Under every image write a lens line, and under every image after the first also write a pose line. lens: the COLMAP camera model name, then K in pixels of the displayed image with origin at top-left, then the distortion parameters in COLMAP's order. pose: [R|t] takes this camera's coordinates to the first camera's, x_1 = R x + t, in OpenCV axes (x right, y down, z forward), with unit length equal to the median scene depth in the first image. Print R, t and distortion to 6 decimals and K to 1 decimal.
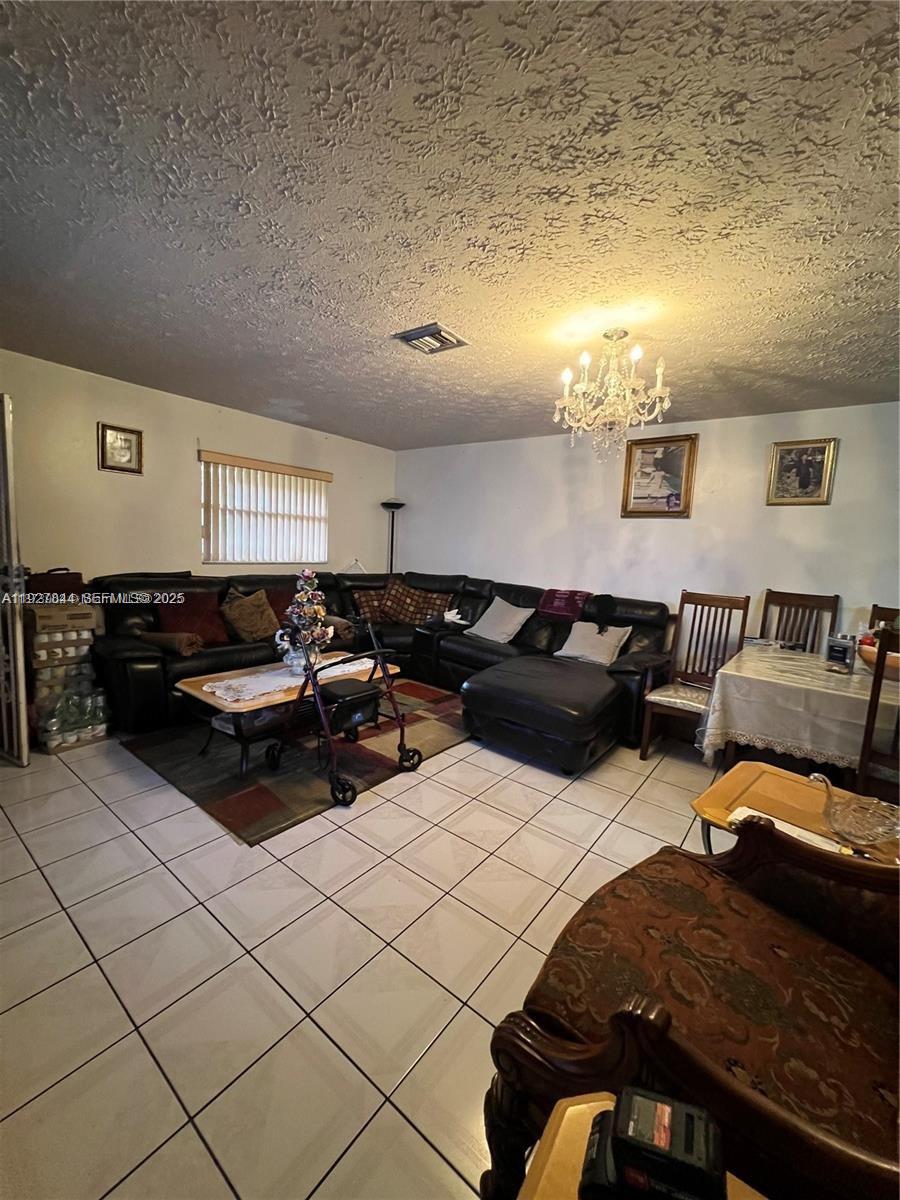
lens RADIAL K [[482.8, 0, 450.2], [0, 482.8, 601.7], [0, 0, 1]] dist [0.001828, -0.000114]
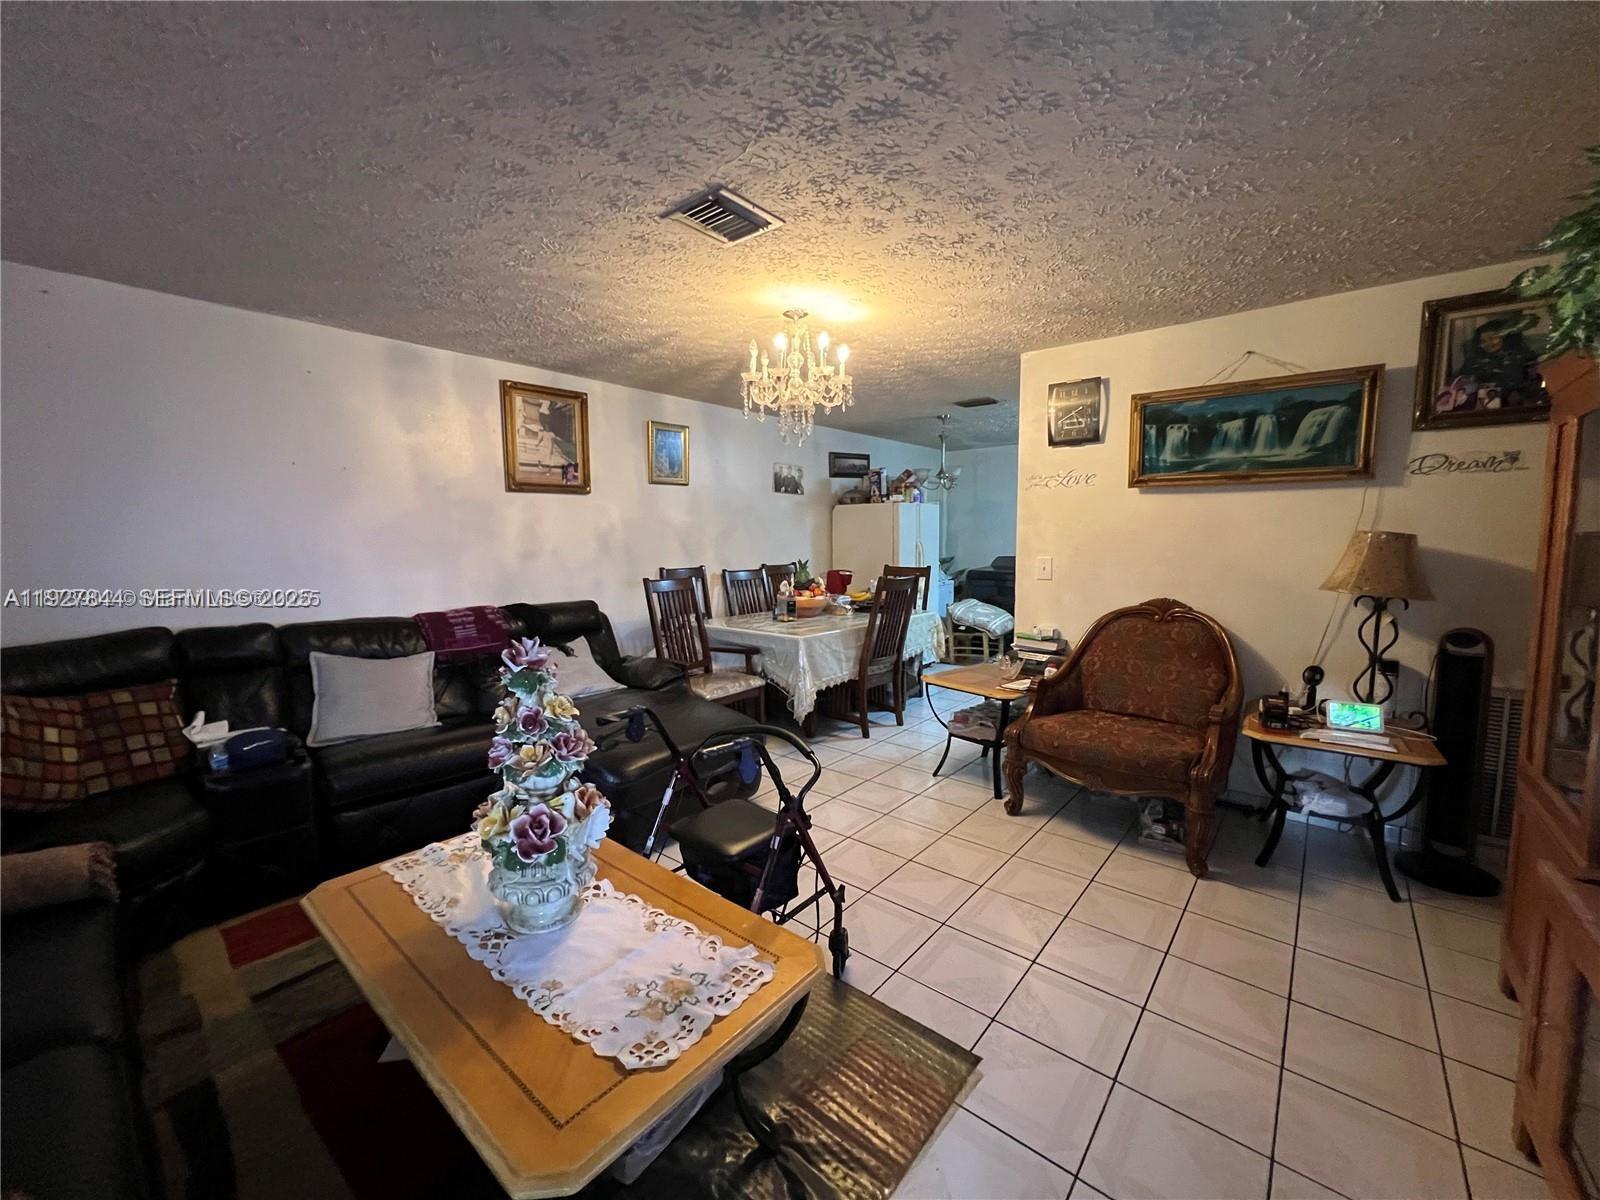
lens RADIAL K [[643.8, 0, 802.2], [0, 643.8, 599.8], [0, 0, 1]] dist [0.001828, -0.000114]
pose [[0.025021, -0.152408, 0.988001, -0.600682], [0.132961, 0.980037, 0.147812, -0.107773], [-0.990805, 0.127667, 0.044785, 0.594359]]
